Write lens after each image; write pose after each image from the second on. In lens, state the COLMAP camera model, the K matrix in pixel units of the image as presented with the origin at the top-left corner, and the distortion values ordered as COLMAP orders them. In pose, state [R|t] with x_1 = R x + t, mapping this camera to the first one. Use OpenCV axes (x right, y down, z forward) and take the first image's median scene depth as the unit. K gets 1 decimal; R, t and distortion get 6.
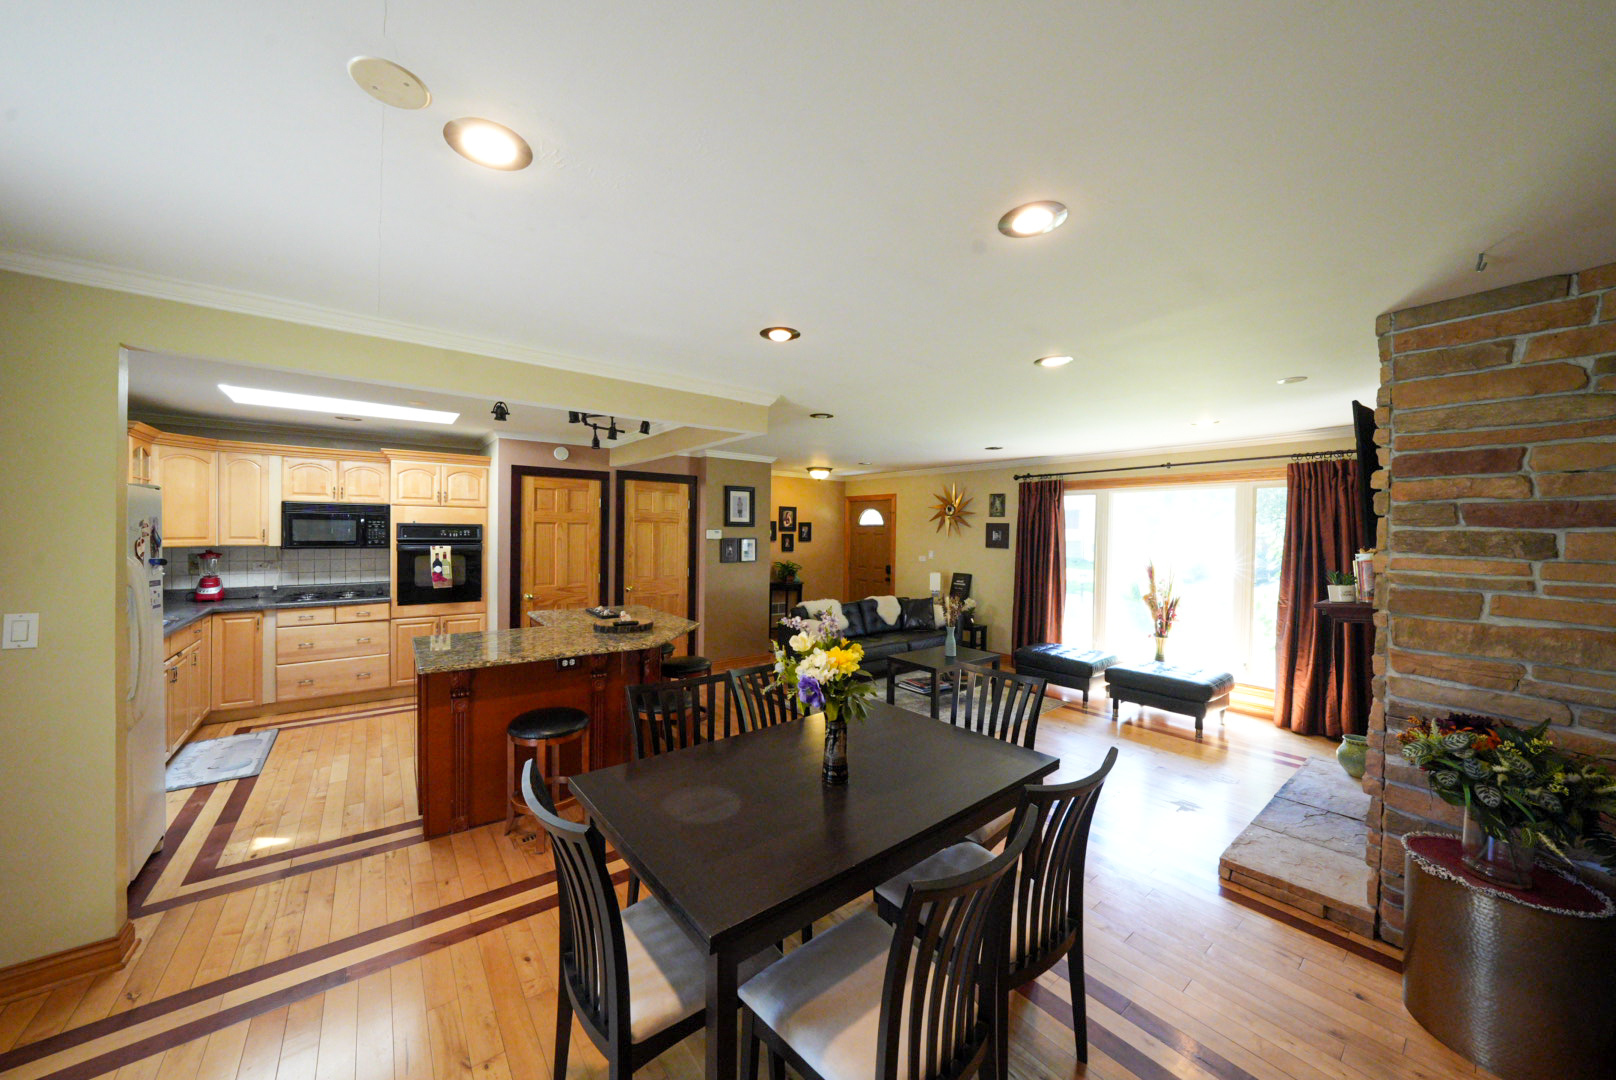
lens RADIAL K [[559.0, 0, 807.5], [0, 559.0, 539.3], [0, 0, 1]] dist [-0.025365, 0.005664]
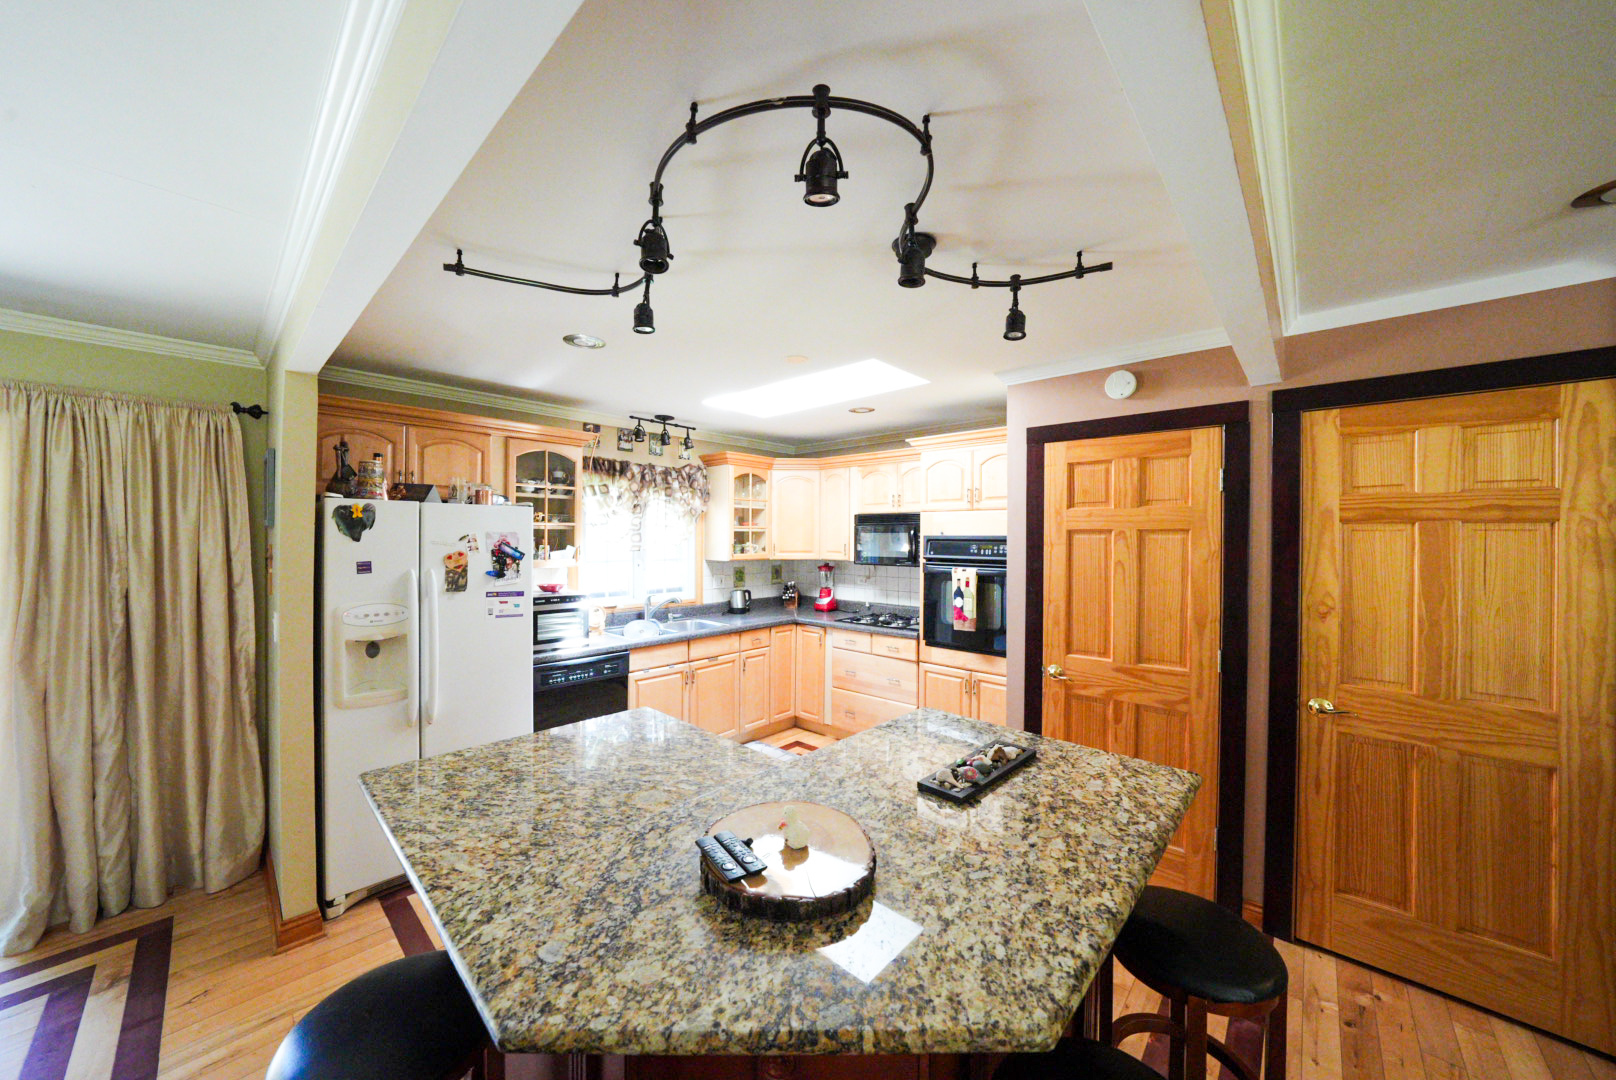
lens RADIAL K [[559.0, 0, 799.9], [0, 559.0, 535.1], [0, 0, 1]] dist [-0.025365, 0.005664]
pose [[0.148077, -0.012236, -0.988900, -0.014574], [-0.009997, 0.999854, -0.013868, -0.017024], [0.988925, 0.011939, 0.147933, 0.700296]]
